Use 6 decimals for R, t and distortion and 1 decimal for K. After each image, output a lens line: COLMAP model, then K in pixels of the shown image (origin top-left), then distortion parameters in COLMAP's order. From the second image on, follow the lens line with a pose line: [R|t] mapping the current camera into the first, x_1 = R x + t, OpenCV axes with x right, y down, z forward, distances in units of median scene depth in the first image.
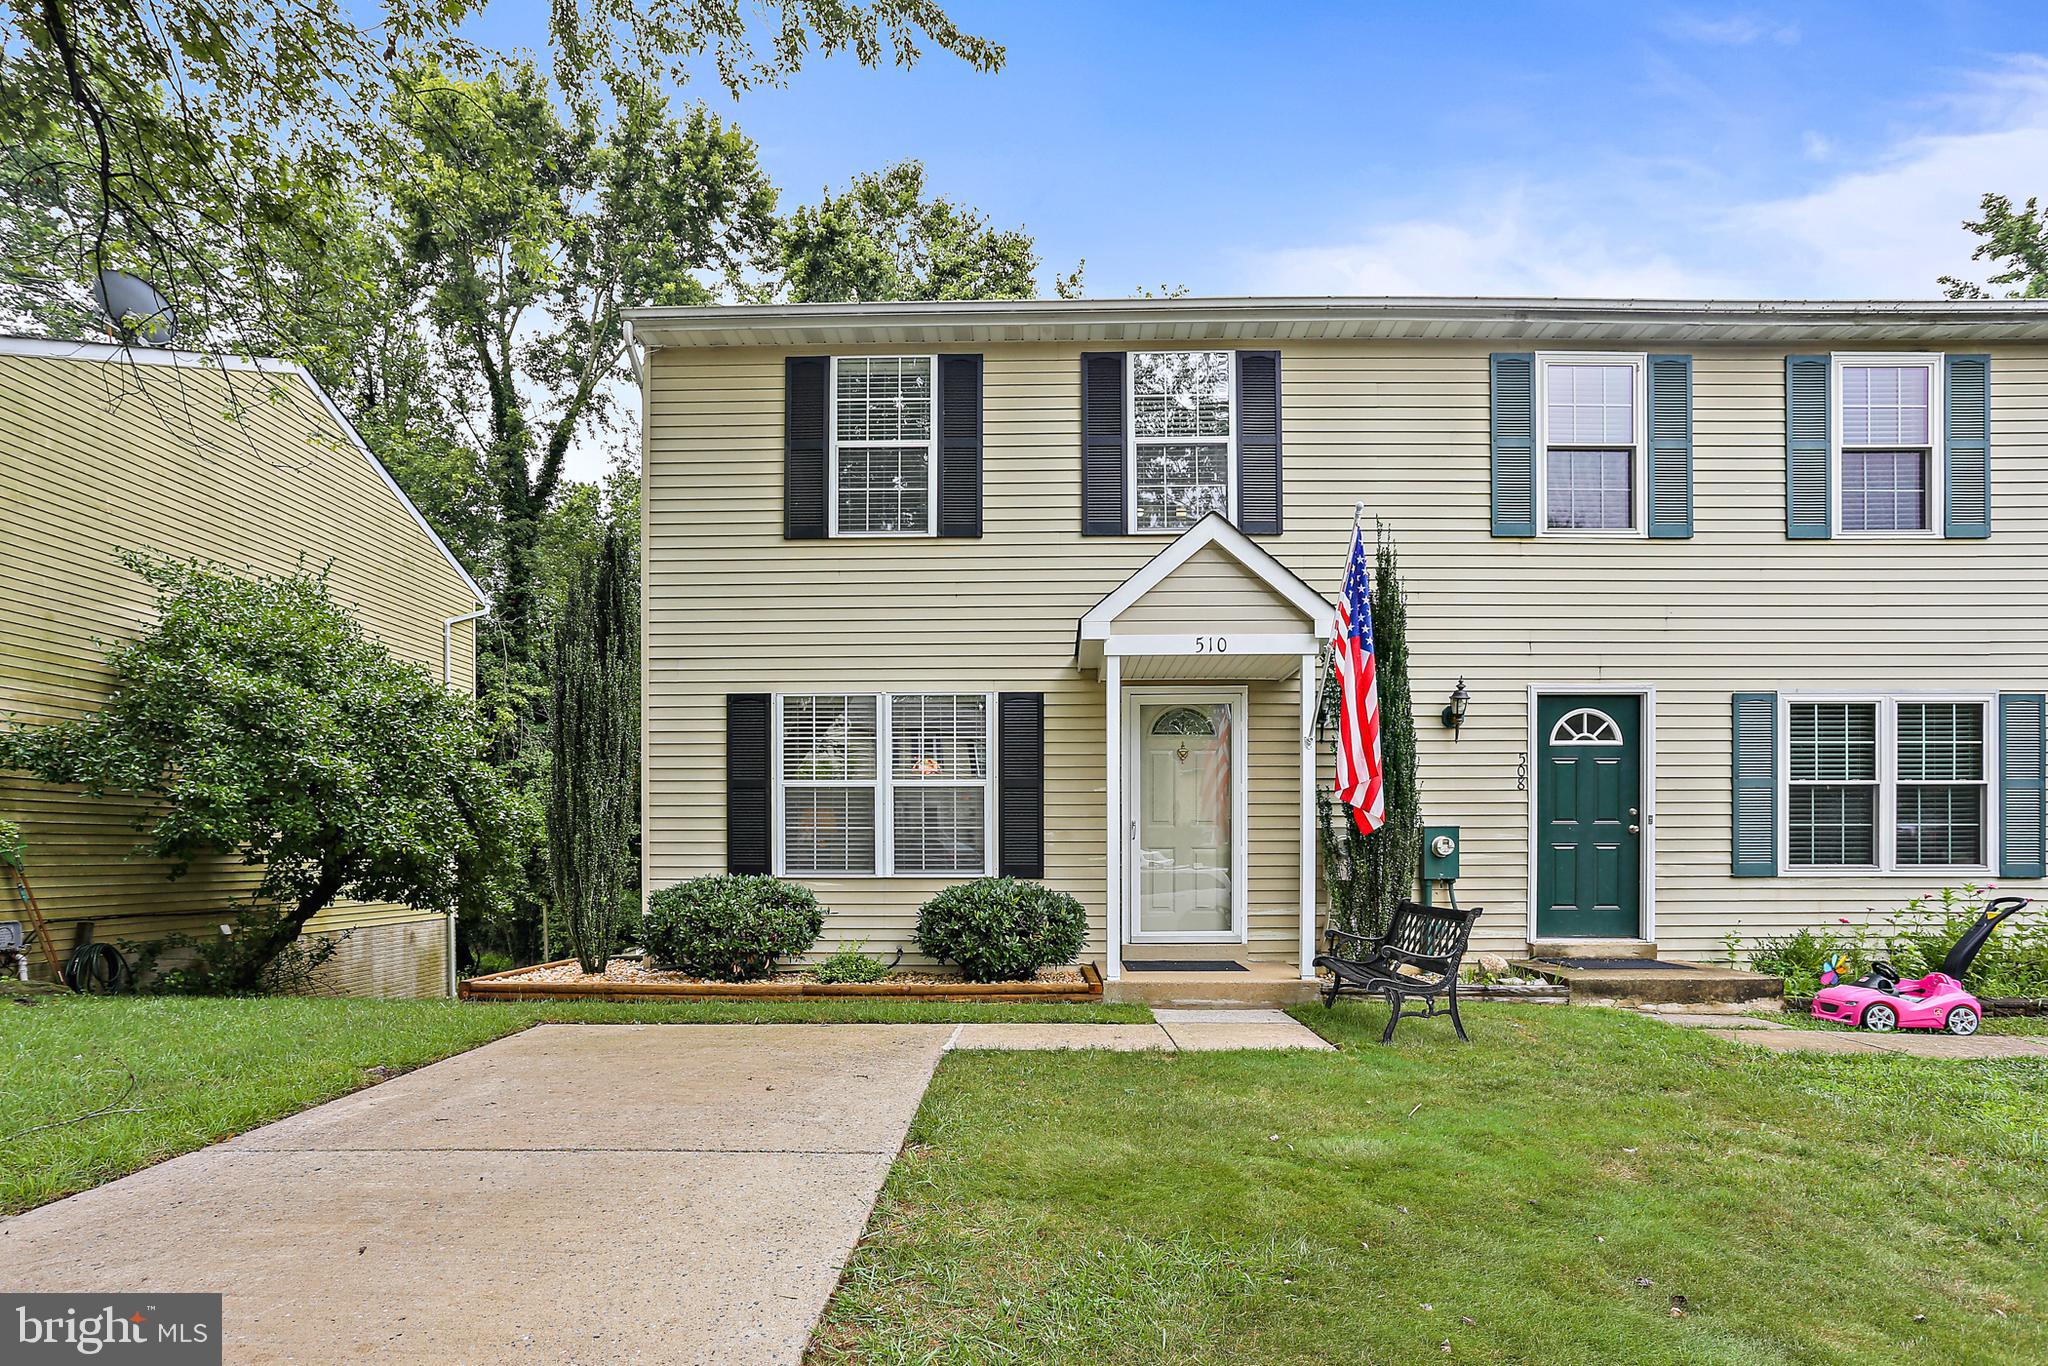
lens RADIAL K [[1015.2, 0, 1029.5], [0, 1015.2, 702.0], [0, 0, 1]] dist [-0.030645, 0.009825]
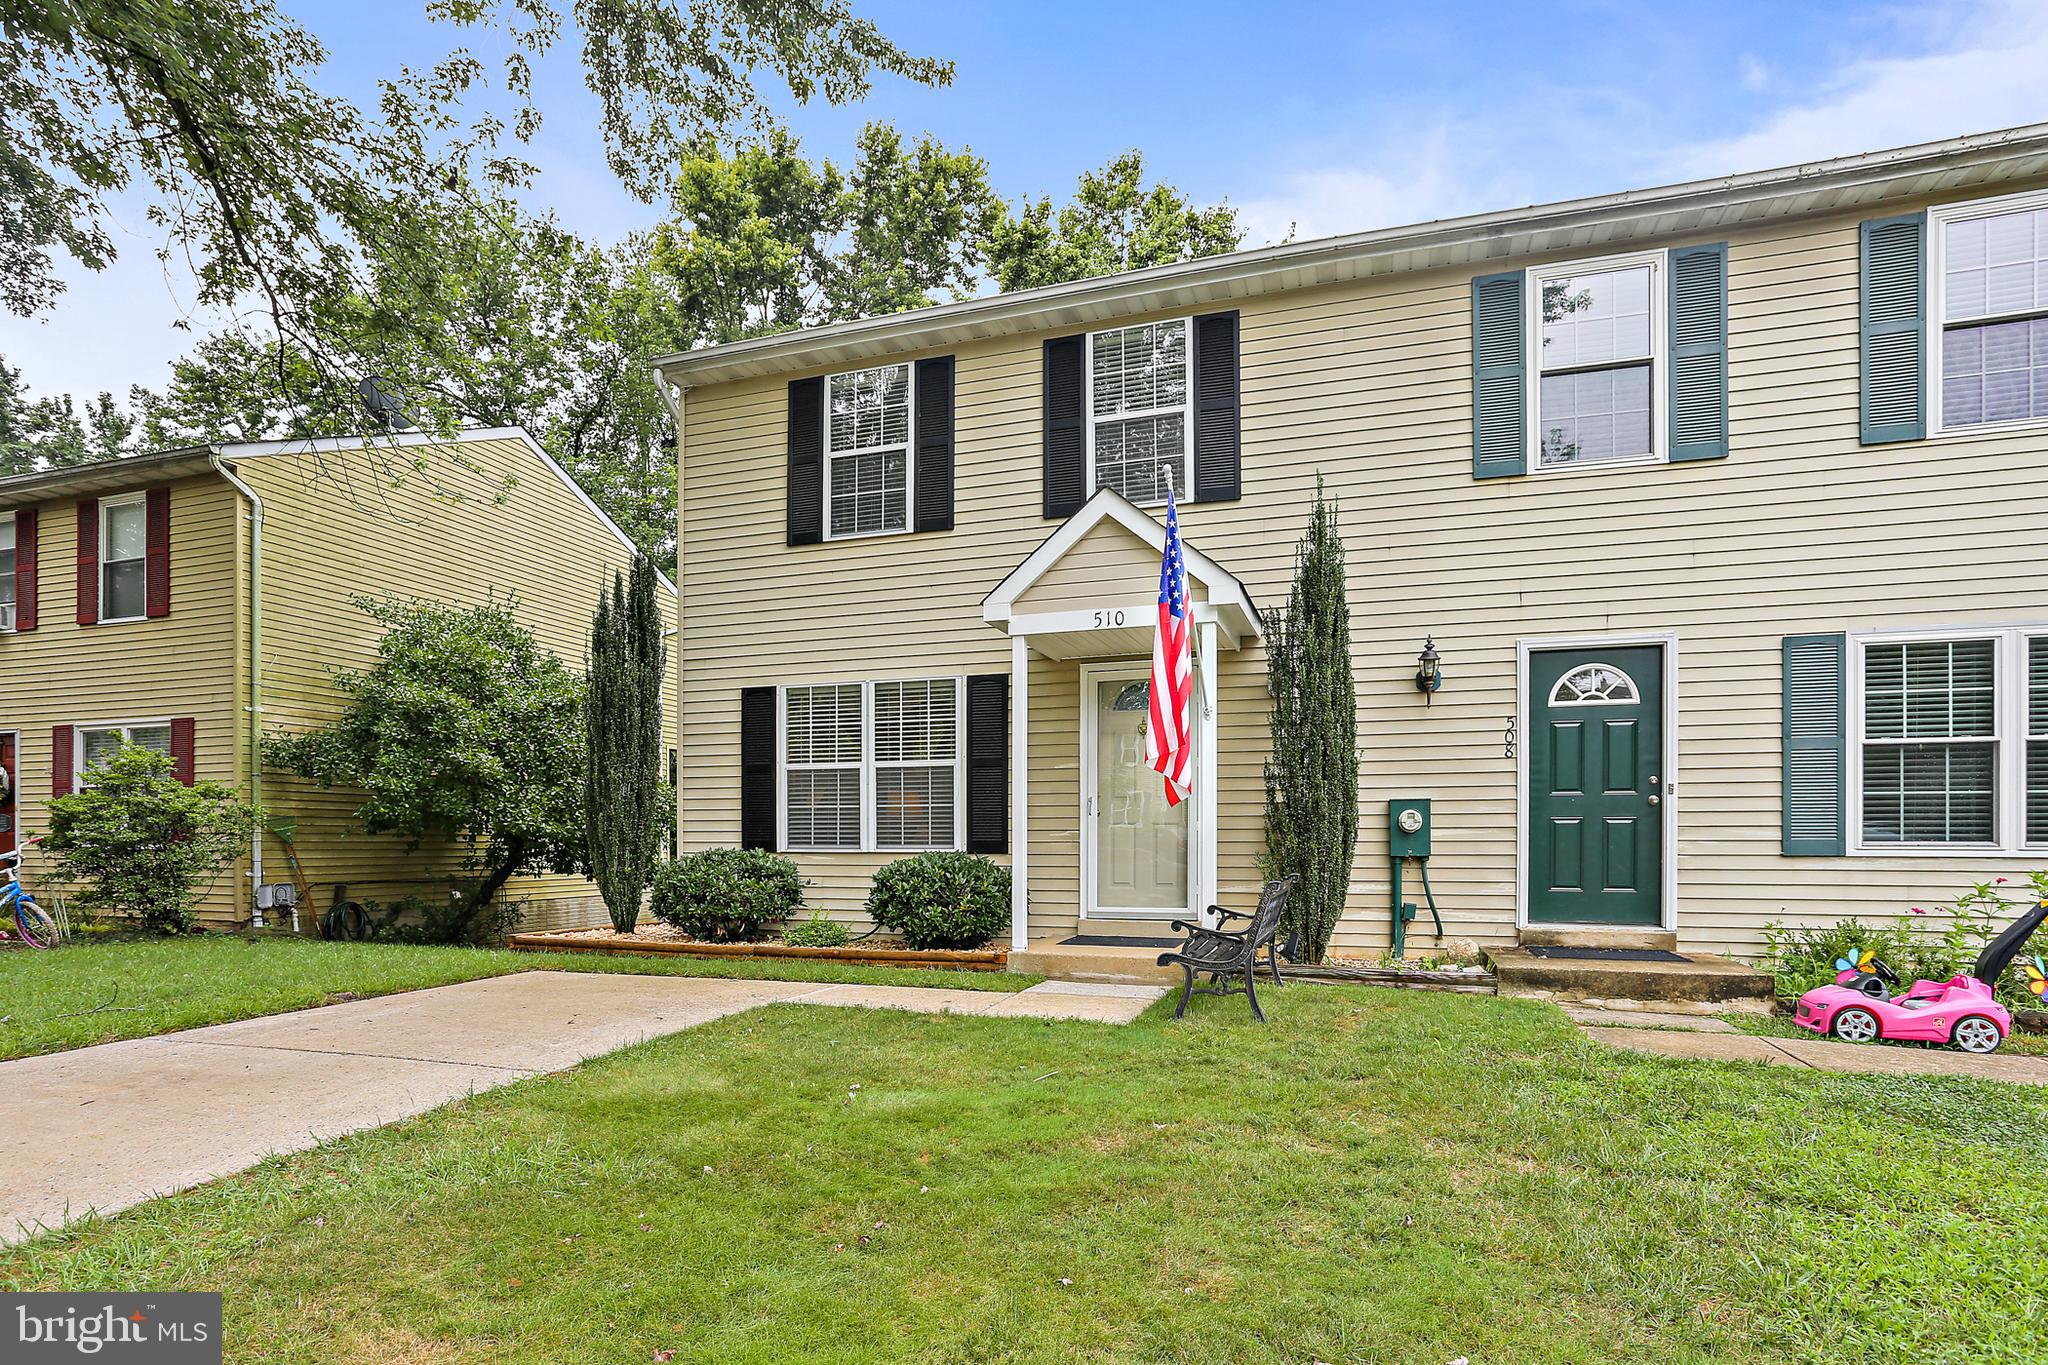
lens RADIAL K [[1015.2, 0, 1026.7], [0, 1015.2, 683.8], [0, 0, 1]] dist [-0.030645, 0.009825]
pose [[0.956209, -0.043612, -0.289417, 0.332251], [0.042761, 0.999042, -0.009266, 0.011006], [0.289544, -0.003516, 0.957158, 0.015195]]
